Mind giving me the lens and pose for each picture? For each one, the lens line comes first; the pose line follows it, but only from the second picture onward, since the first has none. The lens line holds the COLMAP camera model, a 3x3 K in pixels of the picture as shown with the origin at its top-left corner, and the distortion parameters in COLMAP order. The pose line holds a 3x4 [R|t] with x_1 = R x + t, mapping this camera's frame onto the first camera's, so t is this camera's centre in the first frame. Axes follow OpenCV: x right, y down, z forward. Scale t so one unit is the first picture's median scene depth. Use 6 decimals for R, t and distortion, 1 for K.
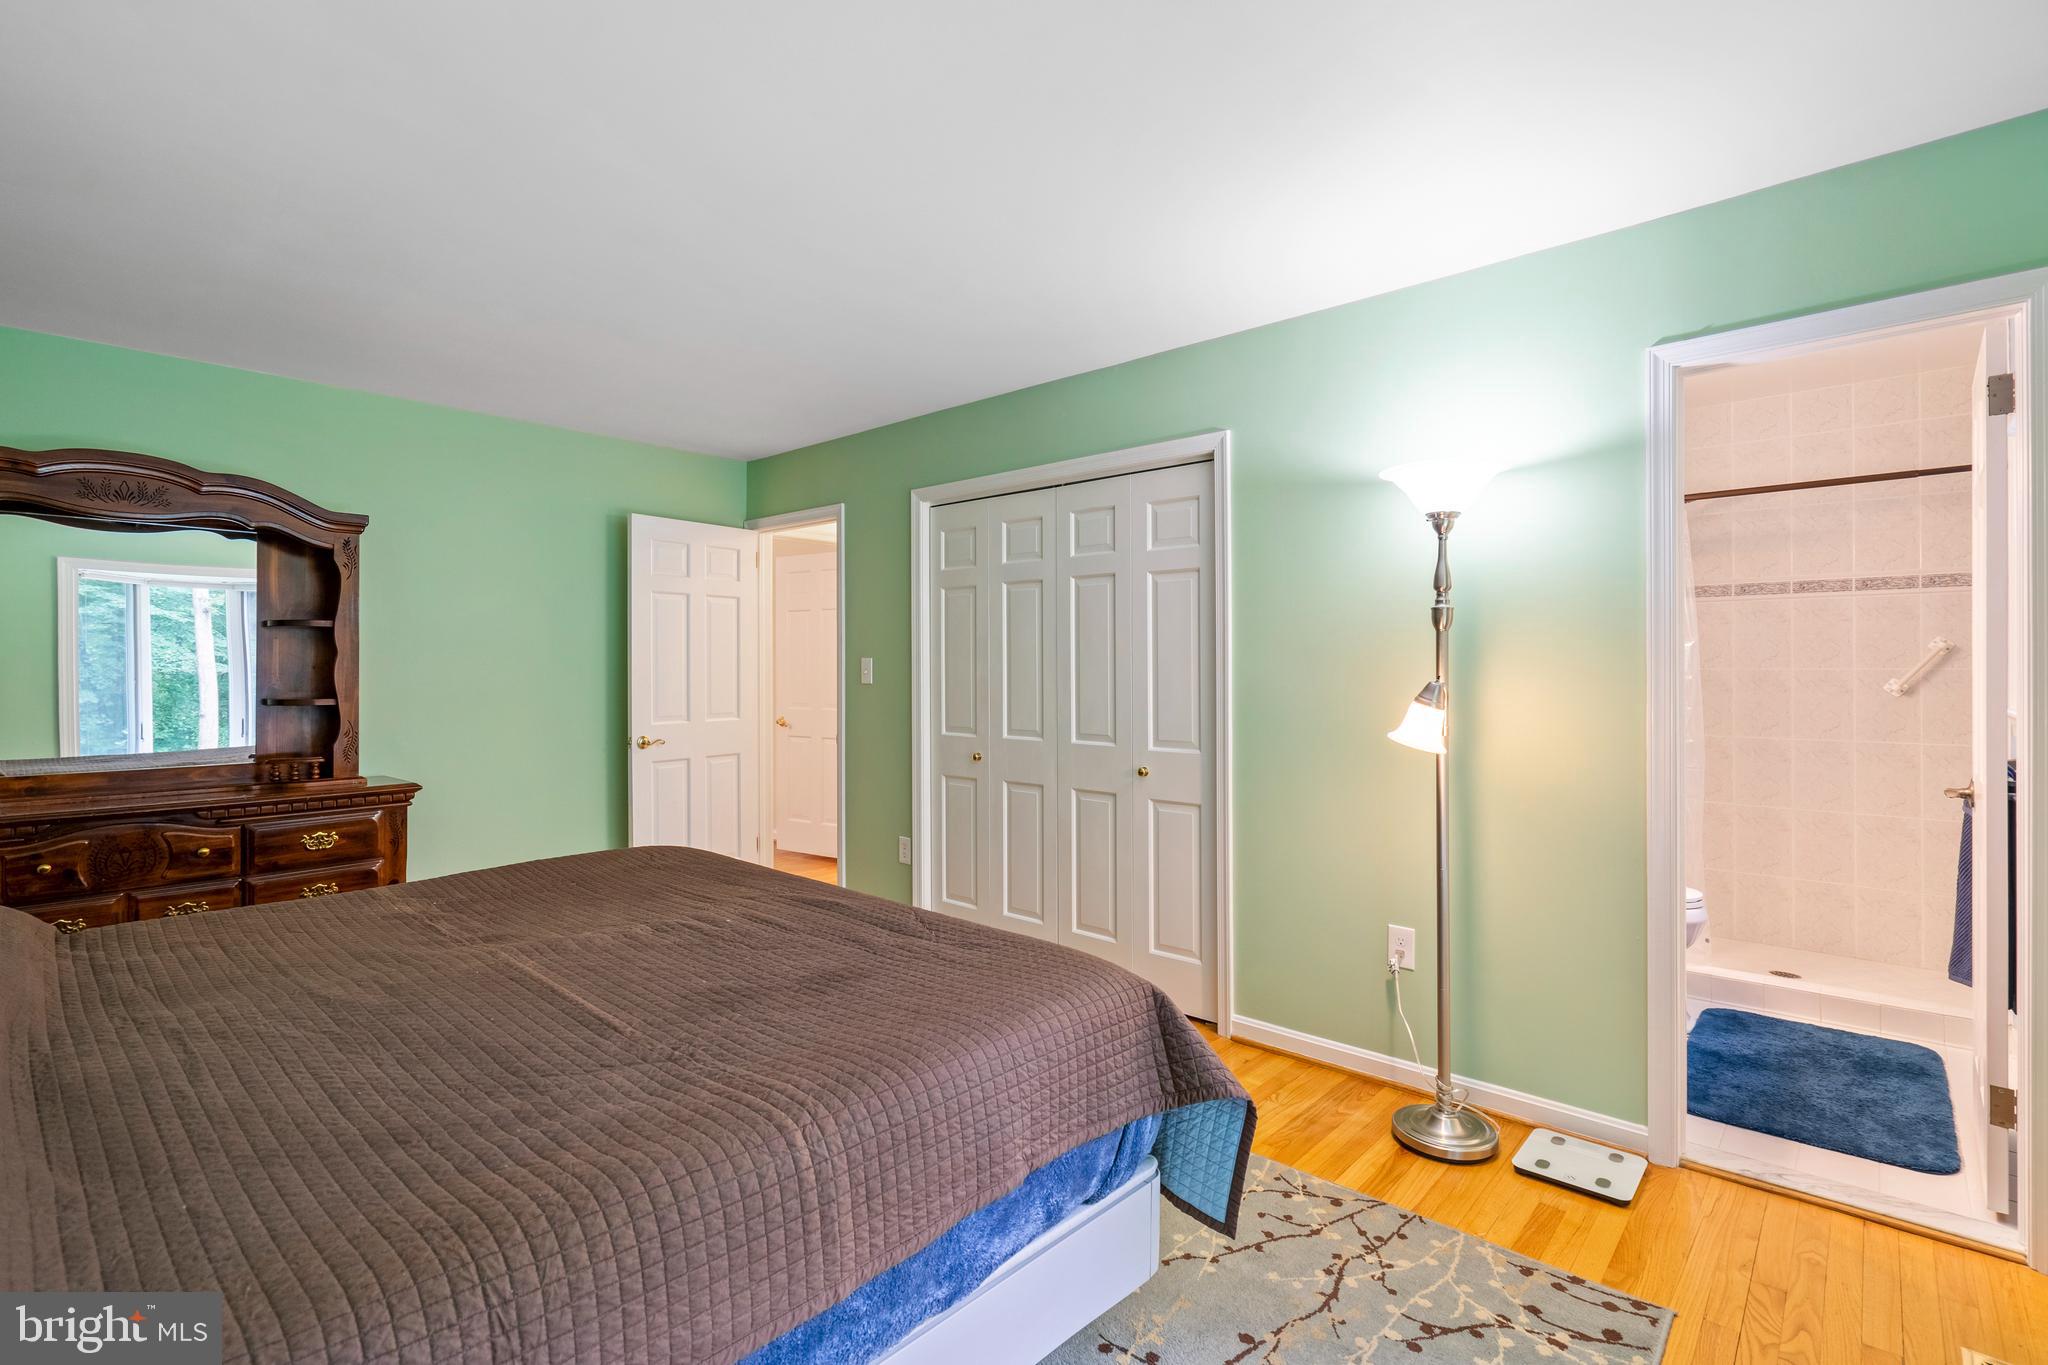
lens RADIAL K [[945.1, 0, 1020.9], [0, 945.1, 665.9], [0, 0, 1]] dist [-0.001706, -0.000210]
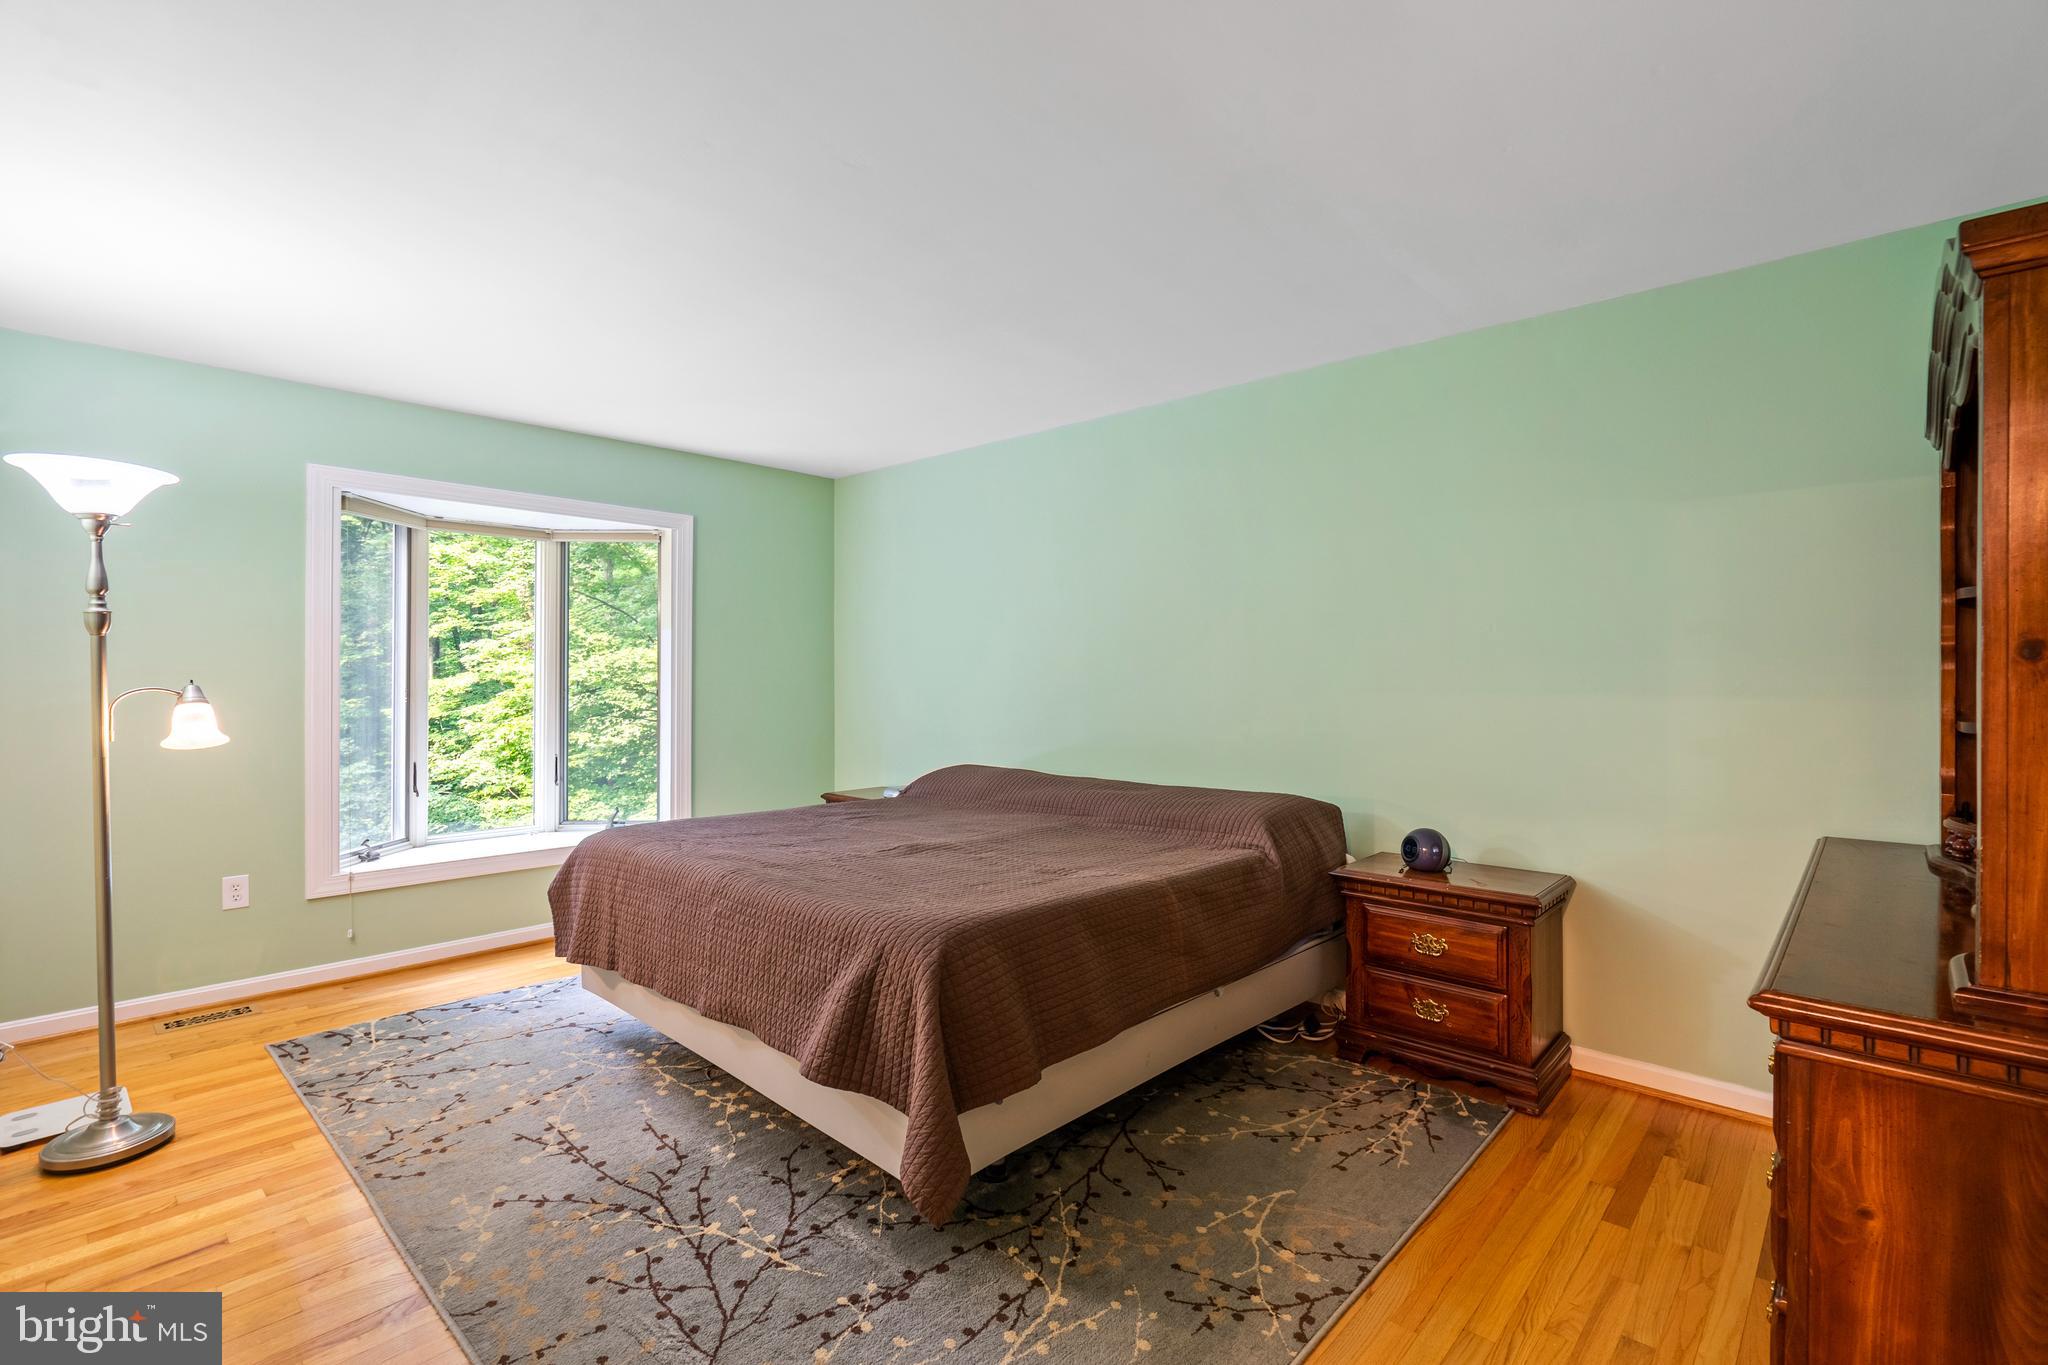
lens RADIAL K [[932.7, 0, 1024.0], [0, 932.7, 682.5], [0, 0, 1]] dist [-0.007901, -0.000142]
pose [[-0.999889, -0.006413, 0.013433, -0.502685], [-0.006350, 0.999969, 0.004670, -0.001506], [-0.013463, 0.004585, -0.999899, 1.863174]]
